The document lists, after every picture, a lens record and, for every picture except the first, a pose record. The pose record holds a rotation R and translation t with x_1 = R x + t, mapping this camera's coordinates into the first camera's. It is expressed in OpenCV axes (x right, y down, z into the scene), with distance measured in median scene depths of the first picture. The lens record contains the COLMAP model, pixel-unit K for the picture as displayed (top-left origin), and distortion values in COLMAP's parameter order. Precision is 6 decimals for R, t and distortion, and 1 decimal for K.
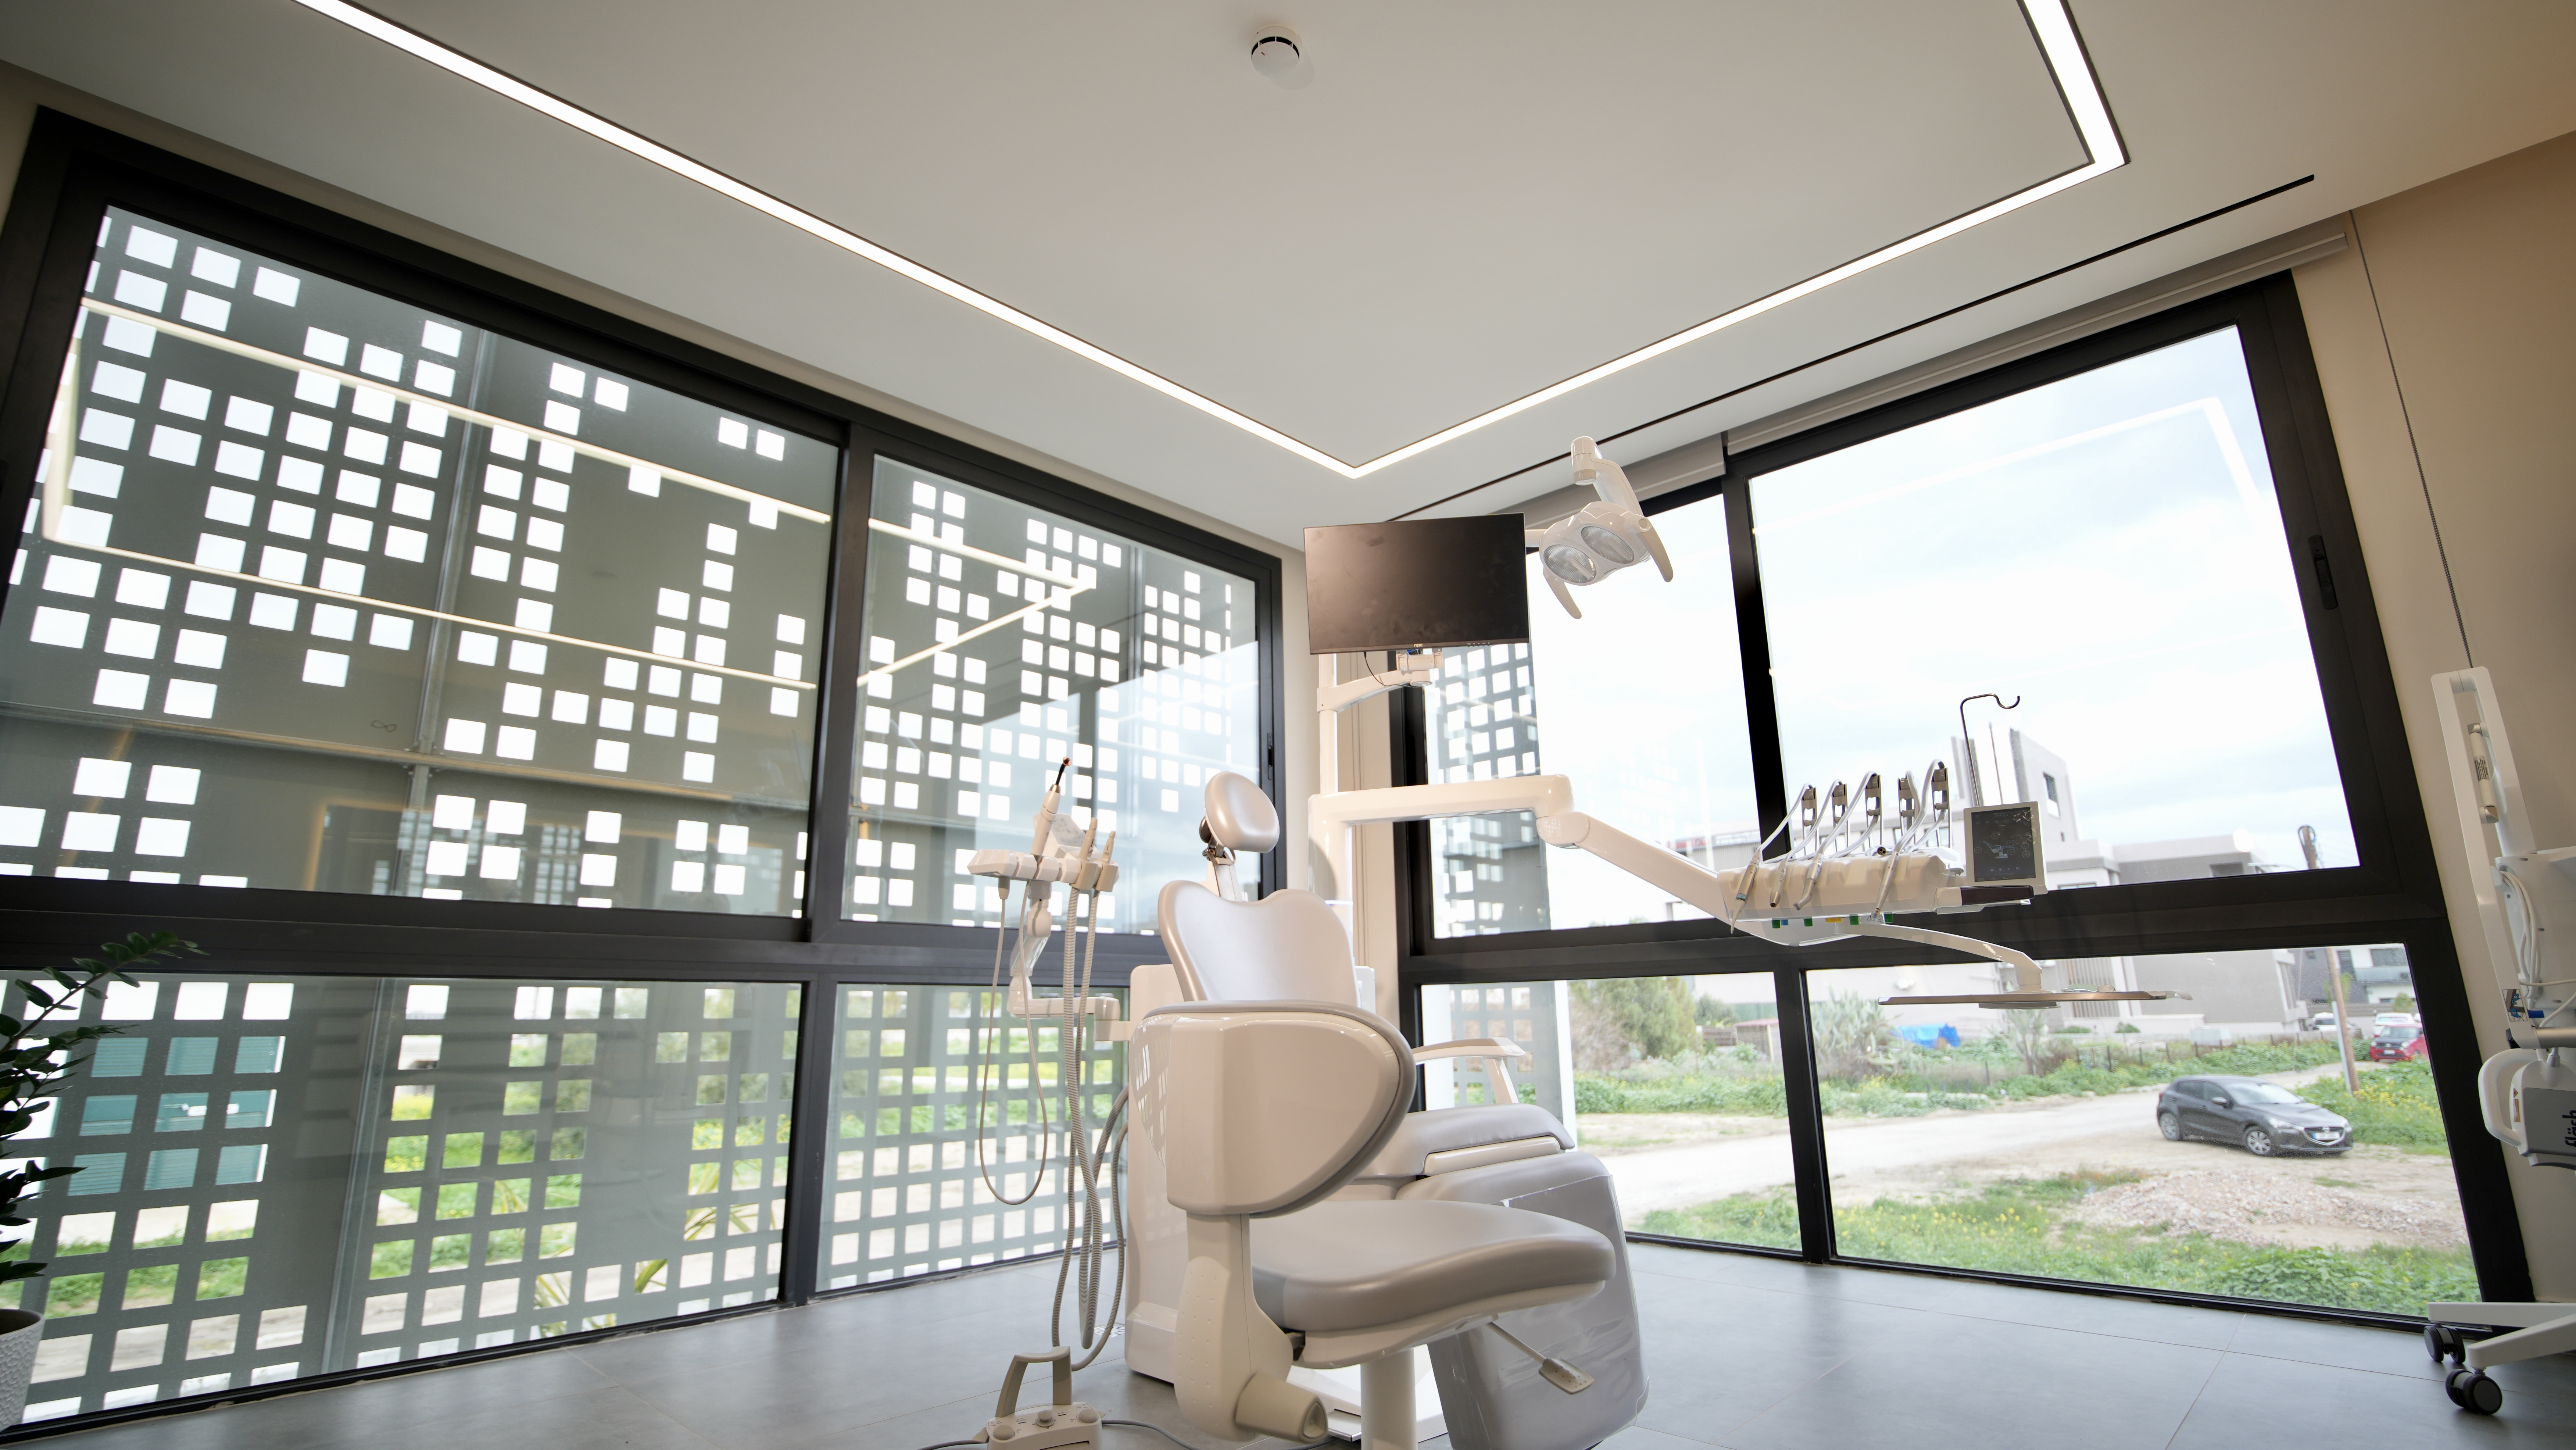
lens RADIAL K [[1200.0, 0, 1291.5], [0, 1200.0, 727.7], [0, 0, 1]] dist [-0.024197, 0.004032]
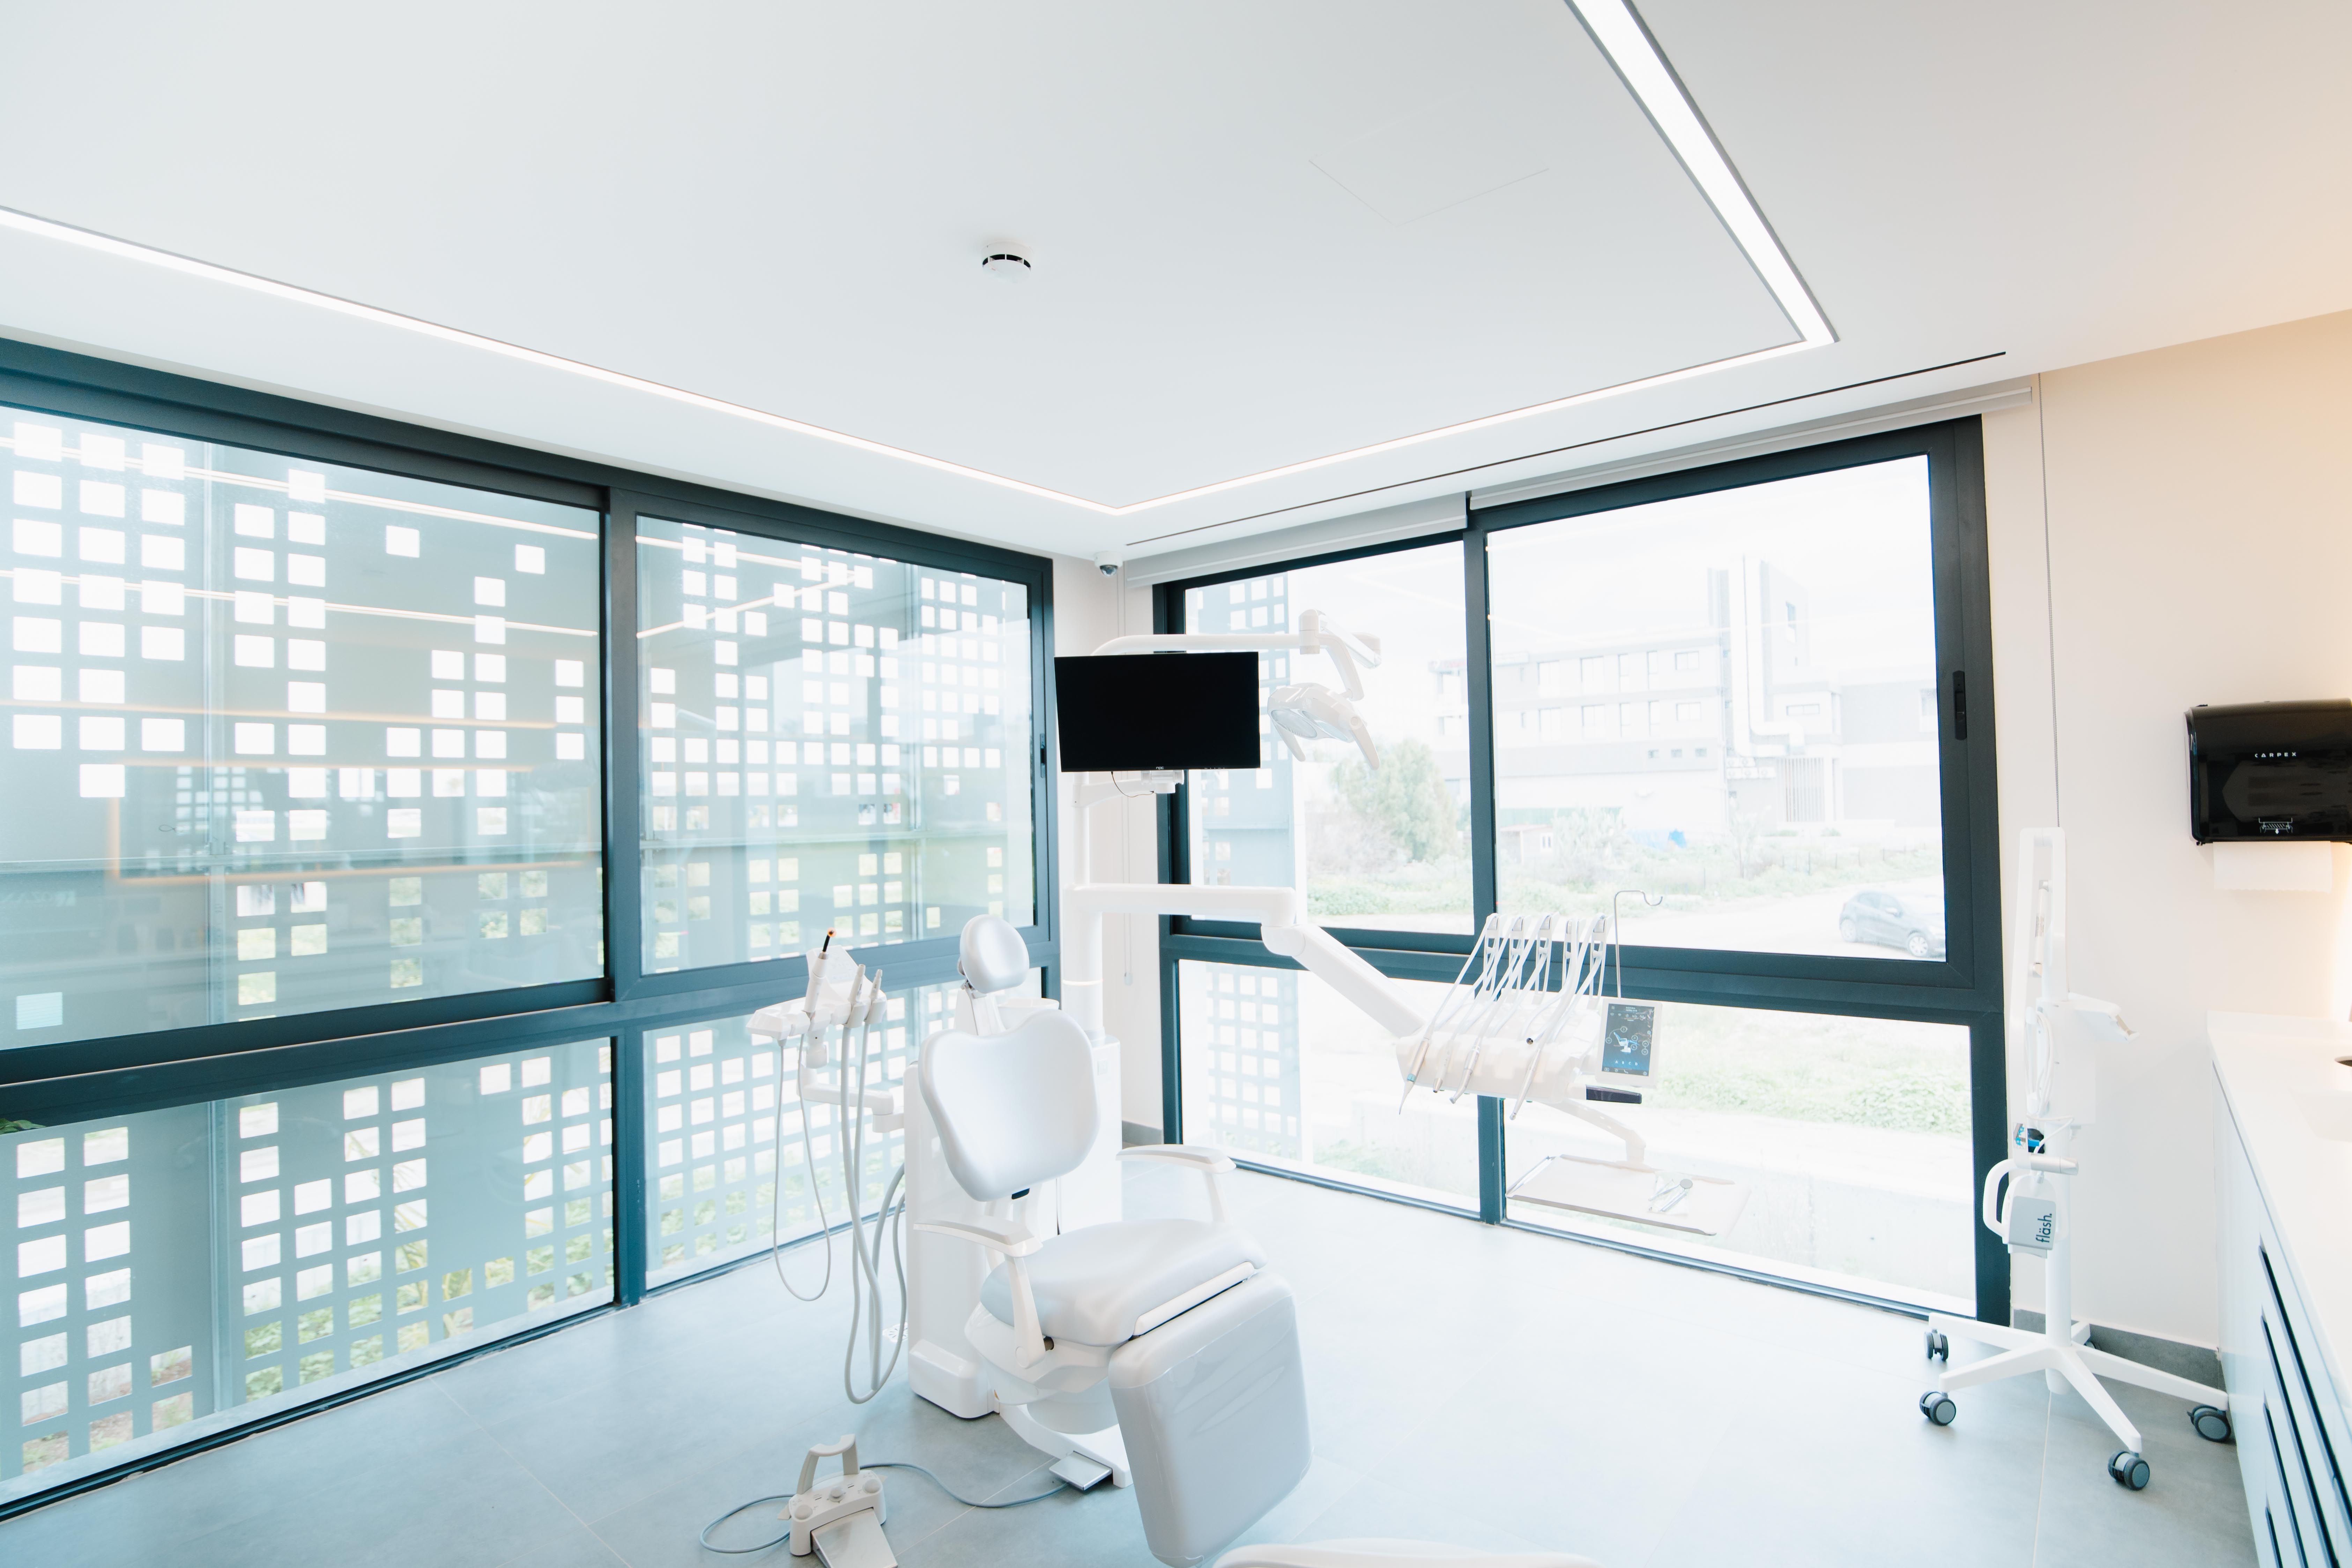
lens RADIAL K [[1137.1, 0, 1178.8], [0, 1137.1, 787.2], [0, 0, 1]] dist [-0.025657, 0.005692]
pose [[0.997273, -0.003499, 0.073720, 0.036773], [-0.012457, 0.976565, 0.214862, -0.218237], [-0.072744, -0.215195, 0.973858, -0.010726]]
